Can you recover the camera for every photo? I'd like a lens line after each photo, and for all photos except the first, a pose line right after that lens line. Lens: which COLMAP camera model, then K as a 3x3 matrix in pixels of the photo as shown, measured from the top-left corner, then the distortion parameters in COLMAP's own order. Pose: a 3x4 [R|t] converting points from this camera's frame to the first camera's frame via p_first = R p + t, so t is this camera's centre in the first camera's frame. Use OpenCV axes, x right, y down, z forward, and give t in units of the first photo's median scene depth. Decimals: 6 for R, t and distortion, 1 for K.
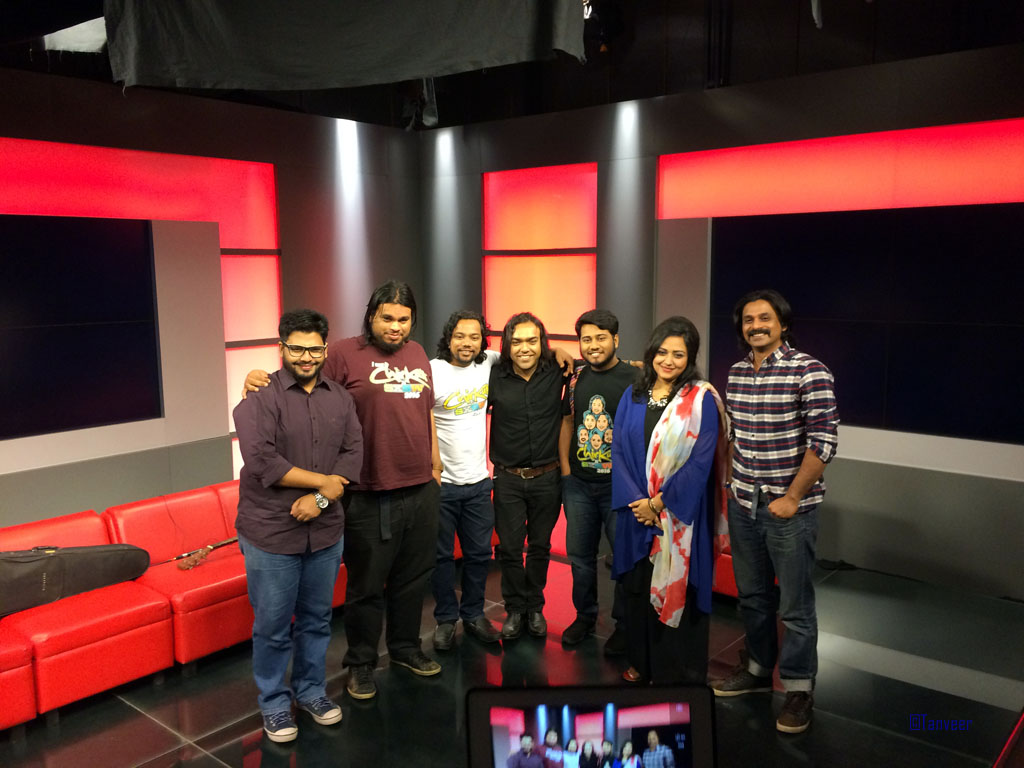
lens RADIAL K [[876.5, 0, 499.1], [0, 876.5, 366.4], [0, 0, 1]] dist [0.058397, -0.013714]
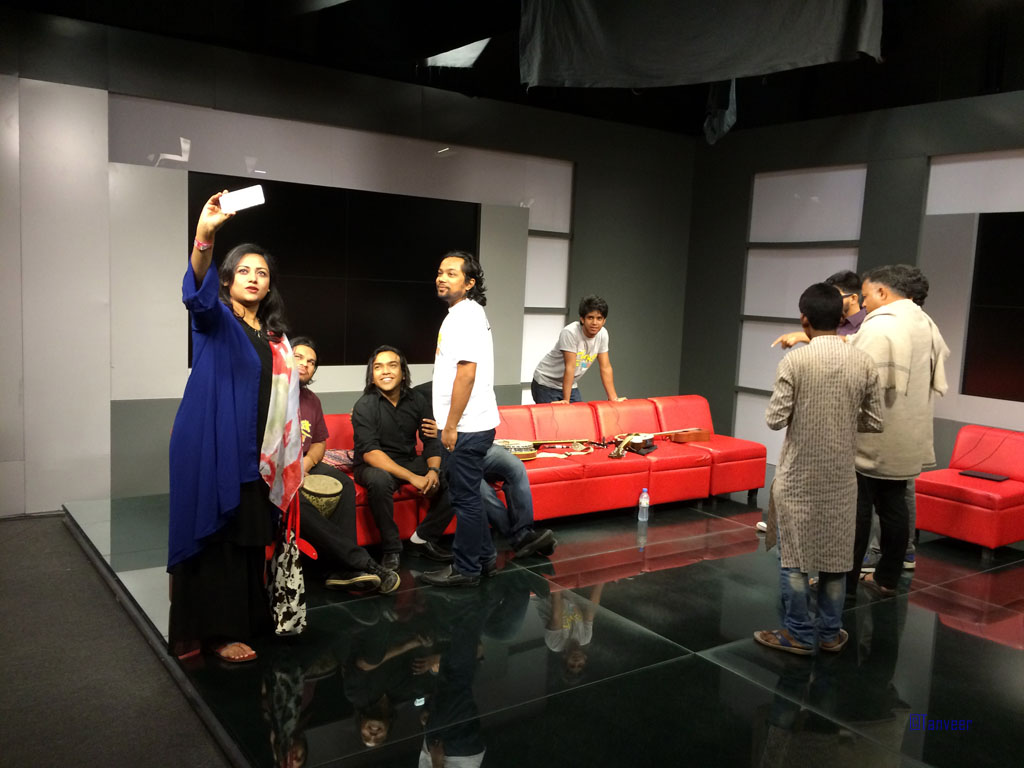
lens RADIAL K [[878.6, 0, 512.0], [0, 878.6, 384.0], [0, 0, 1]] dist [0.087683, -0.003735]
pose [[0.970387, 0.077059, -0.228933, -0.043769], [-0.078277, 0.996924, 0.003770, 0.078637], [0.228520, 0.014262, 0.973435, -0.191876]]
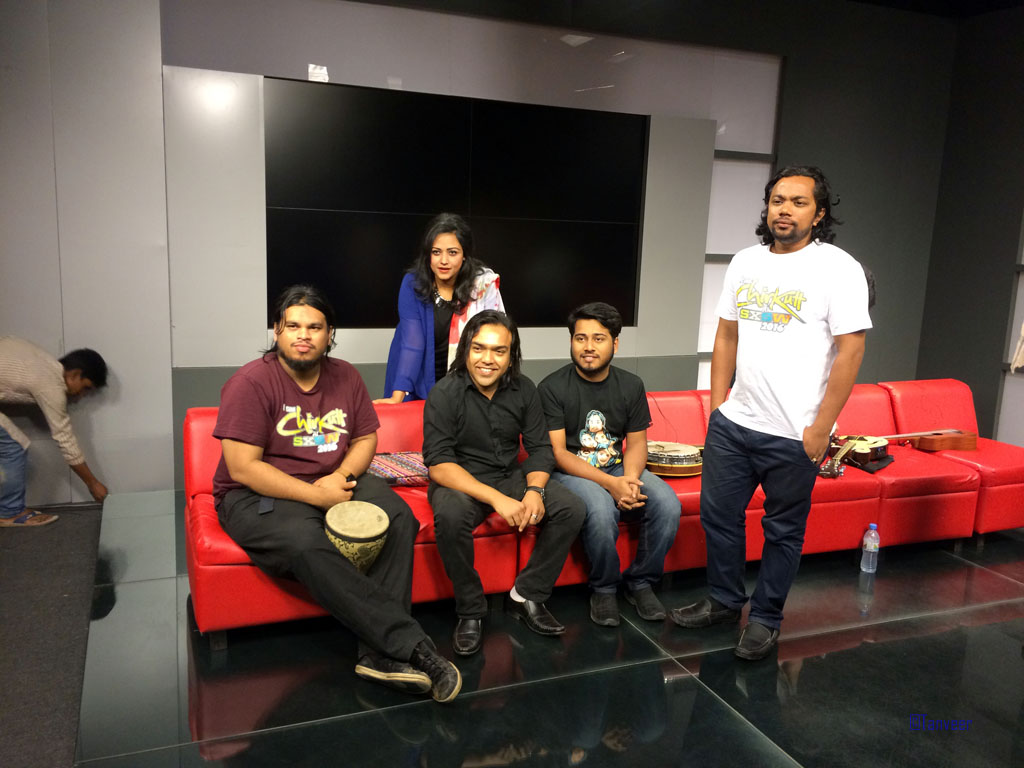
lens RADIAL K [[876.5, 0, 499.1], [0, 876.5, 366.4], [0, 0, 1]] dist [0.058397, -0.013714]
pose [[0.887421, 0.117012, -0.445861, -0.082057], [-0.099286, 0.993062, 0.063005, 0.055689], [0.450140, -0.011644, 0.892882, 0.082021]]
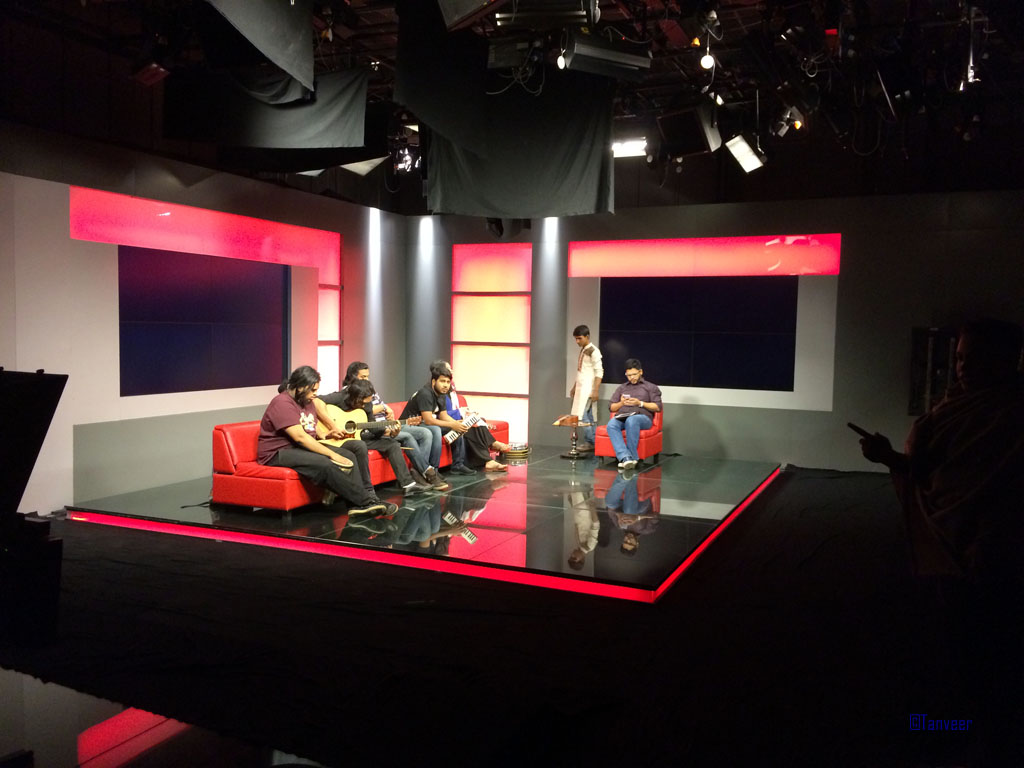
lens RADIAL K [[876.5, 0, 499.1], [0, 876.5, 366.4], [0, 0, 1]] dist [0.058397, -0.013714]
pose [[0.959682, 0.014118, 0.280735, -0.466886], [0.004961, 0.997732, -0.067134, 0.136426], [-0.281046, 0.065820, 0.957435, -0.674183]]
